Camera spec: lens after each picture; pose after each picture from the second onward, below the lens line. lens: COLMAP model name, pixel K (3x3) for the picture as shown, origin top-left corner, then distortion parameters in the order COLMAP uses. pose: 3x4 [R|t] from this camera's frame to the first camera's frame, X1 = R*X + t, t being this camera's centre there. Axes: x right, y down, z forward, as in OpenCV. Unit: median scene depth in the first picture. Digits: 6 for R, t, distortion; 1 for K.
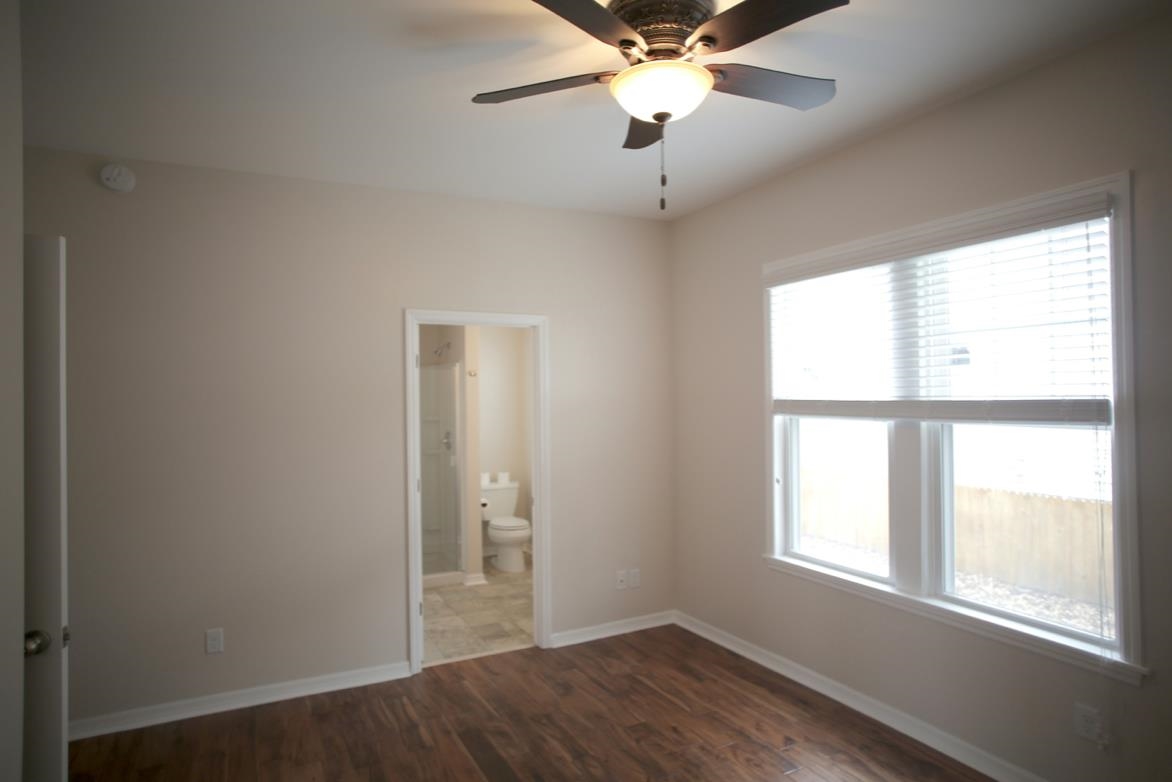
lens RADIAL K [[669.1, 0, 582.5], [0, 669.1, 385.0], [0, 0, 1]] dist [-0.075111, 0.056237]
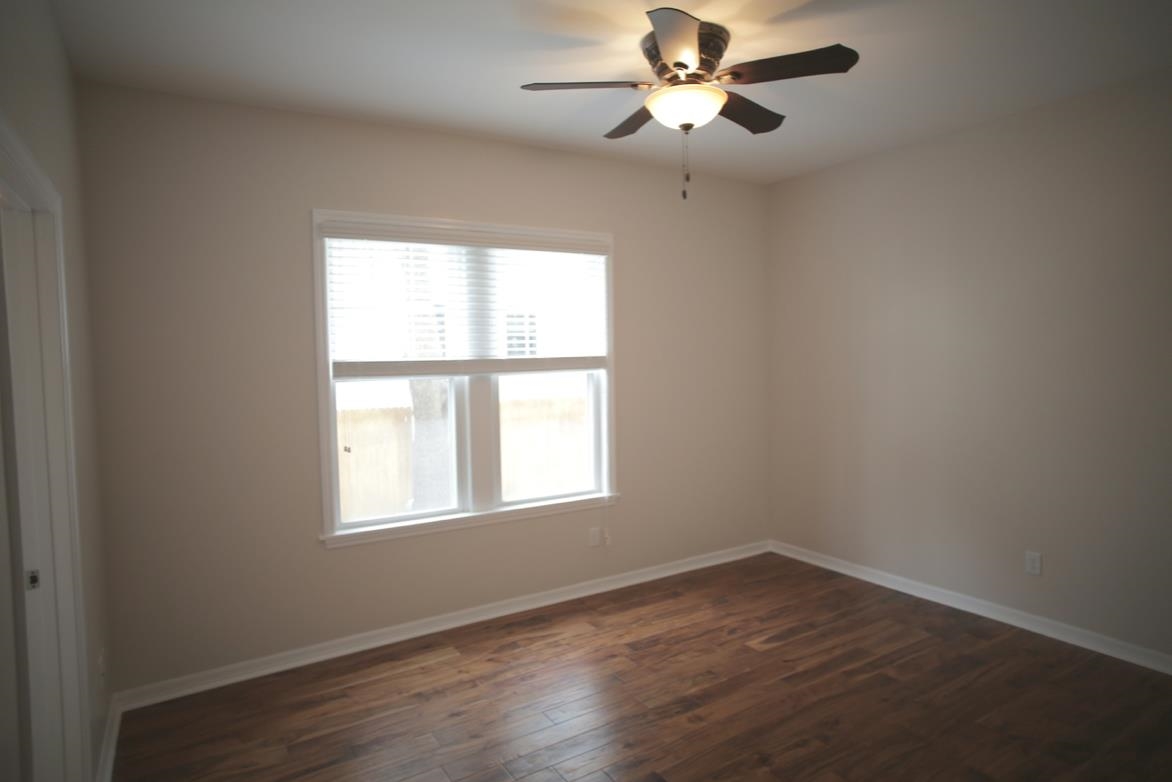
lens RADIAL K [[669.1, 0, 582.5], [0, 669.1, 385.0], [0, 0, 1]] dist [-0.075111, 0.056237]
pose [[-0.078394, -0.031295, 0.996431, -0.782250], [0.008624, 0.999448, 0.032068, 0.032417], [-0.996885, 0.011107, -0.078081, 0.889942]]
